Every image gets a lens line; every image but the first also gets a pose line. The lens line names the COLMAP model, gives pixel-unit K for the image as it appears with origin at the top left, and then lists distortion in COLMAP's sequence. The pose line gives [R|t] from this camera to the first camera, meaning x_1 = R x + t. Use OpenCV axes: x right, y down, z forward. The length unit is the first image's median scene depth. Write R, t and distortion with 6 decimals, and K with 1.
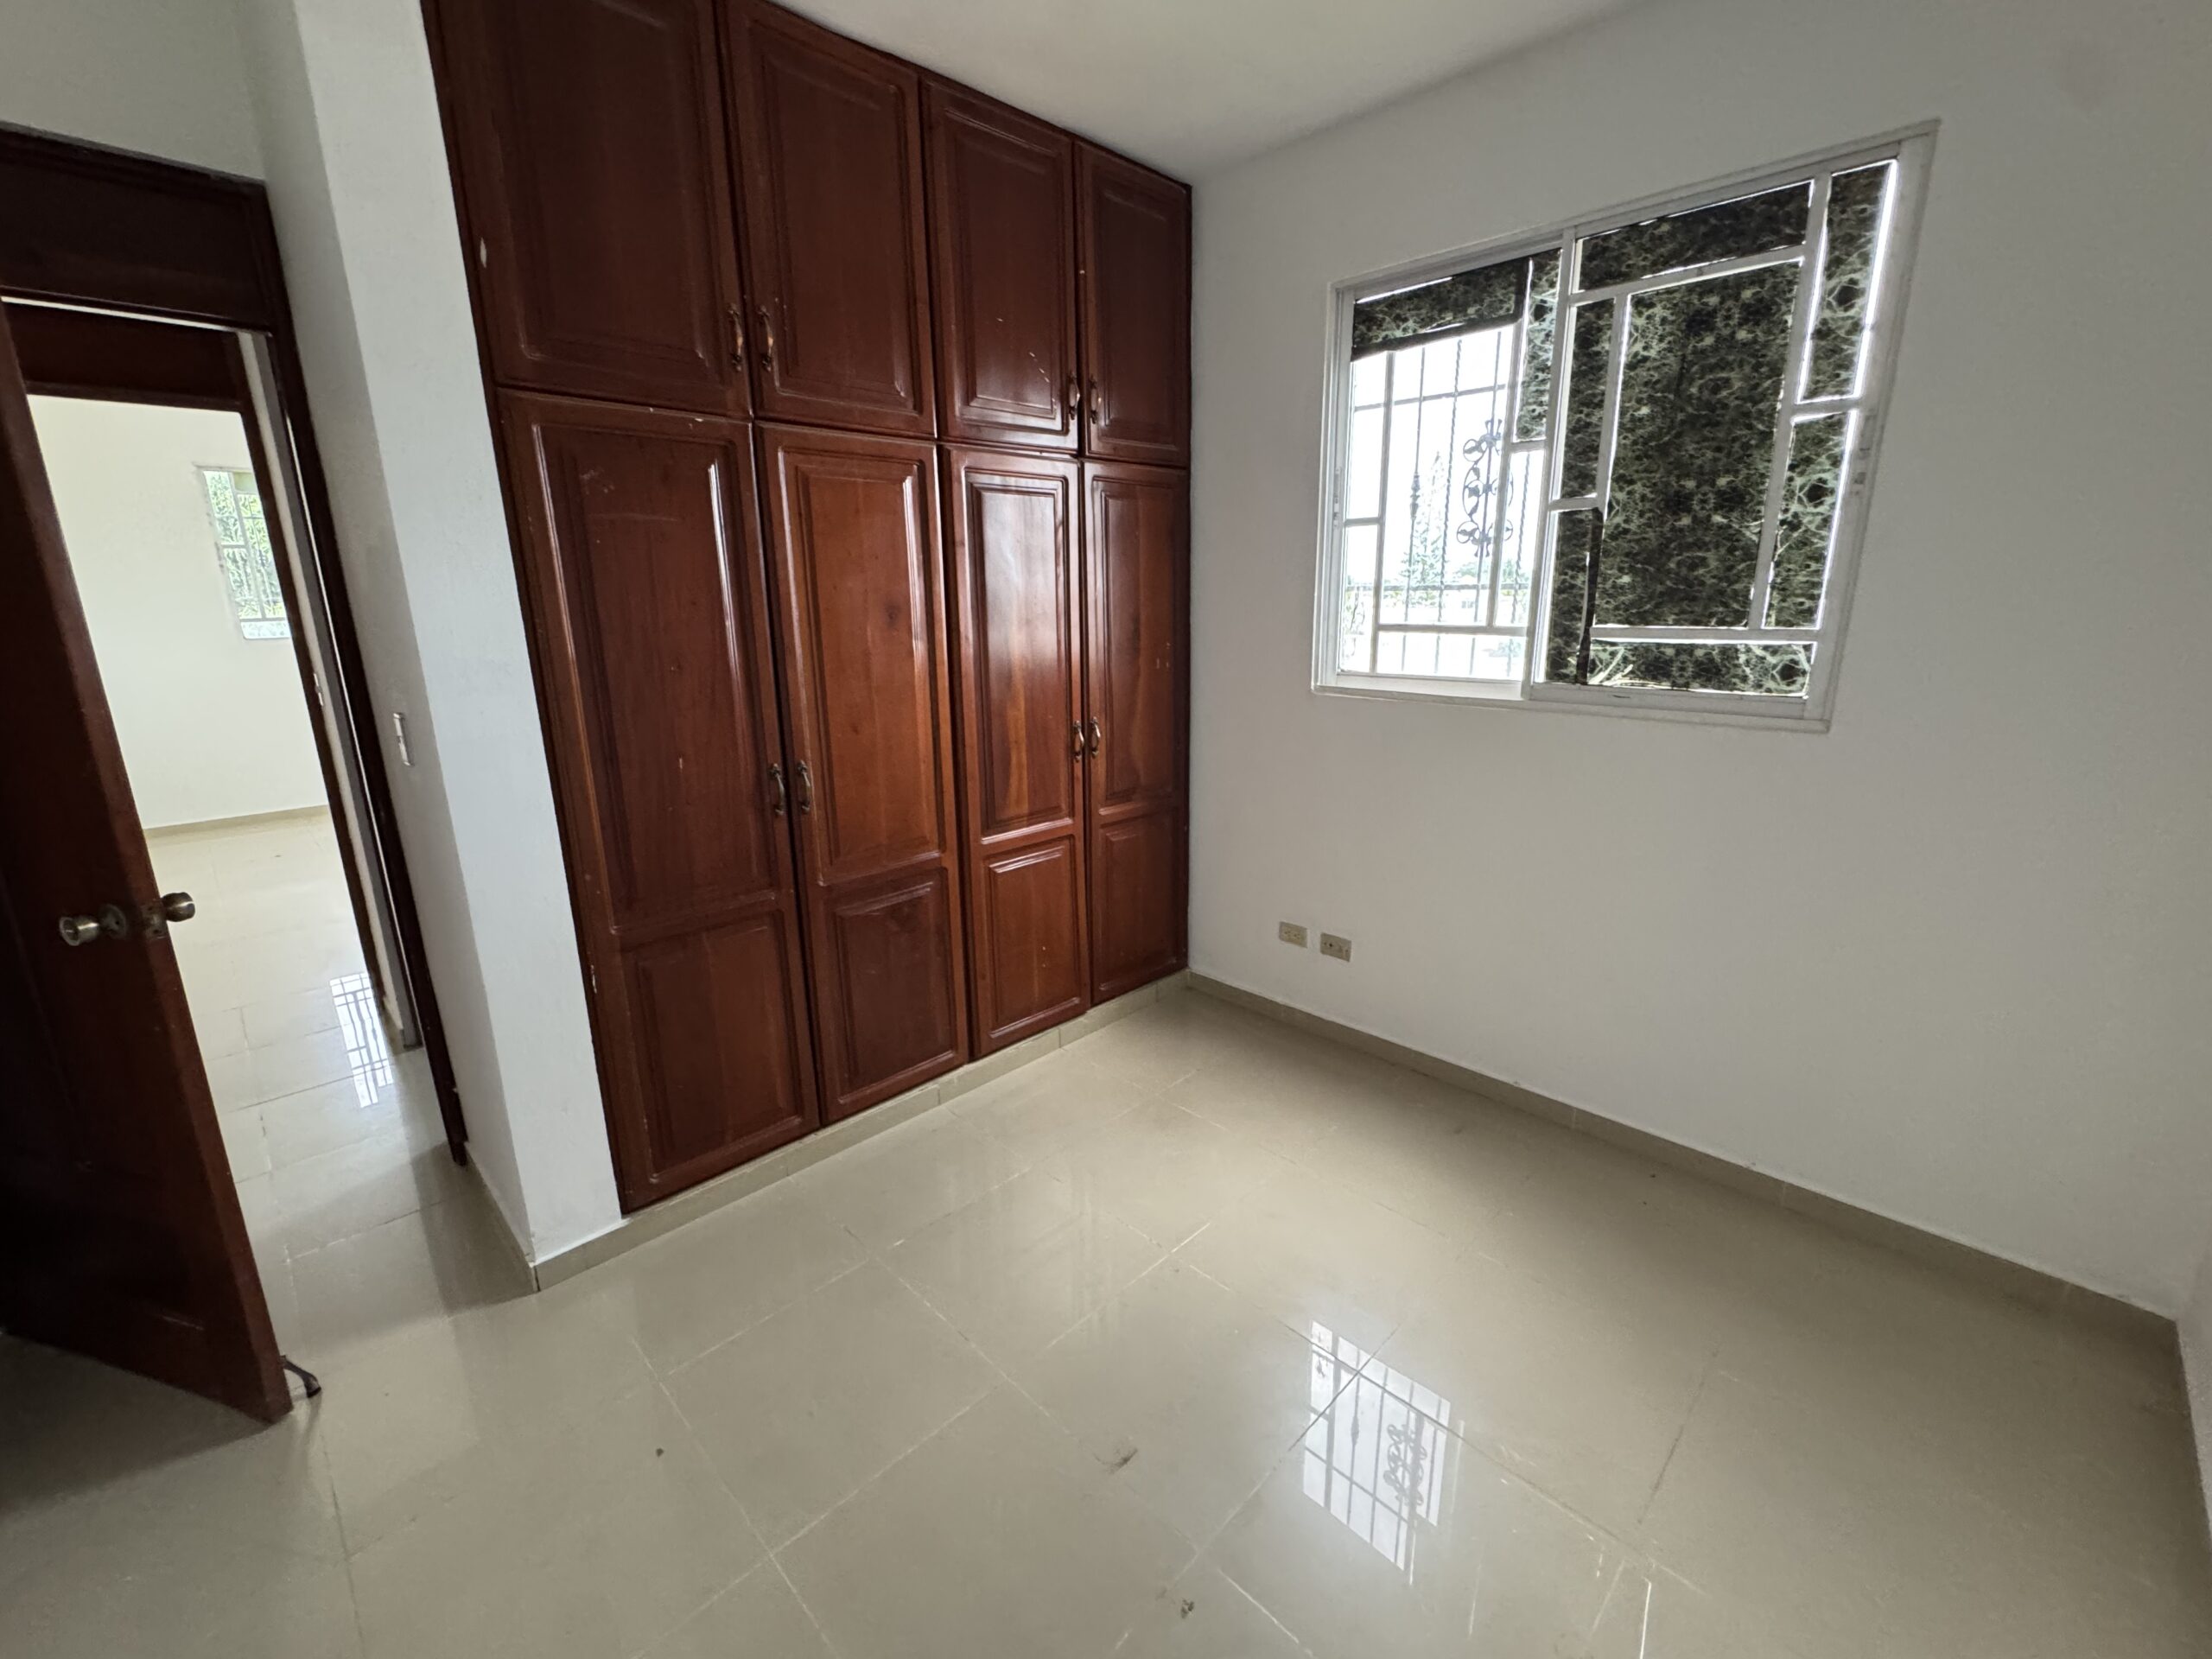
lens RADIAL K [[899.7, 0, 1110.8], [0, 899.7, 827.6], [0, 0, 1]] dist [-0.004257, 0.000634]
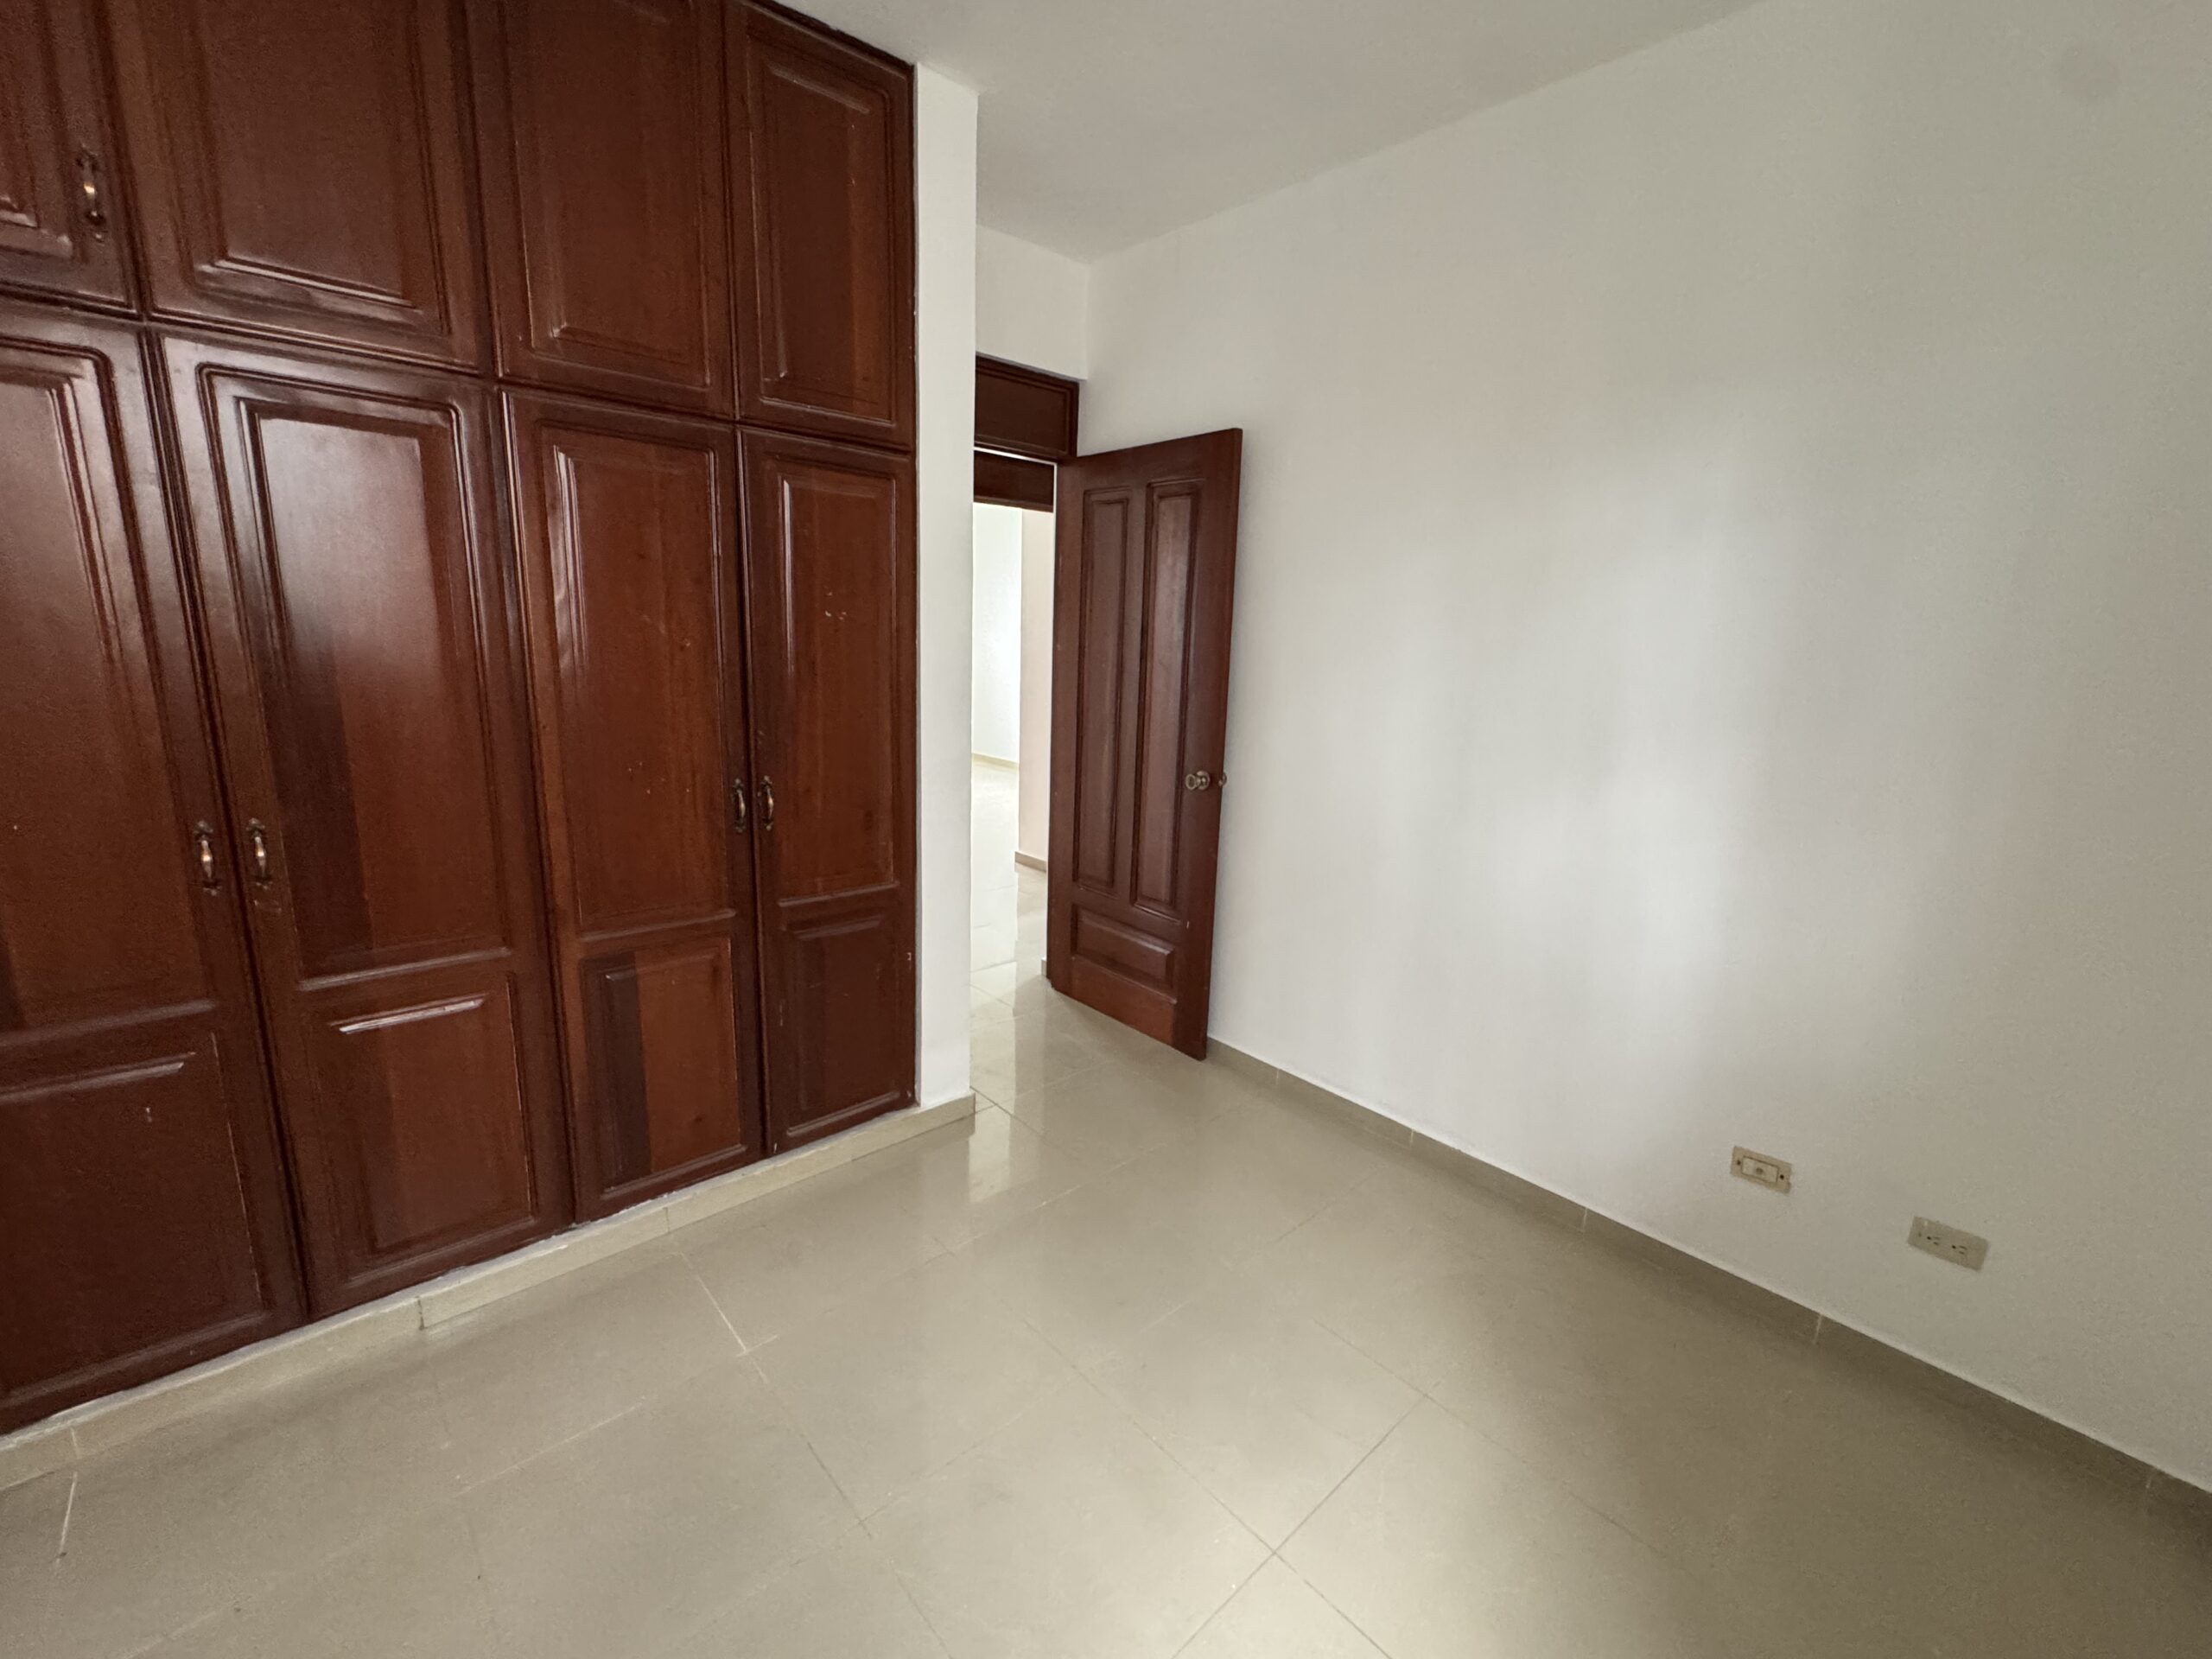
lens RADIAL K [[899.7, 0, 1104.6], [0, 899.7, 823.1], [0, 0, 1]] dist [-0.004257, 0.000634]
pose [[0.997516, 0.065057, -0.026997, 0.407413], [-0.066010, 0.997166, -0.036080, -0.107906], [0.024573, 0.037772, 0.998984, 0.377392]]
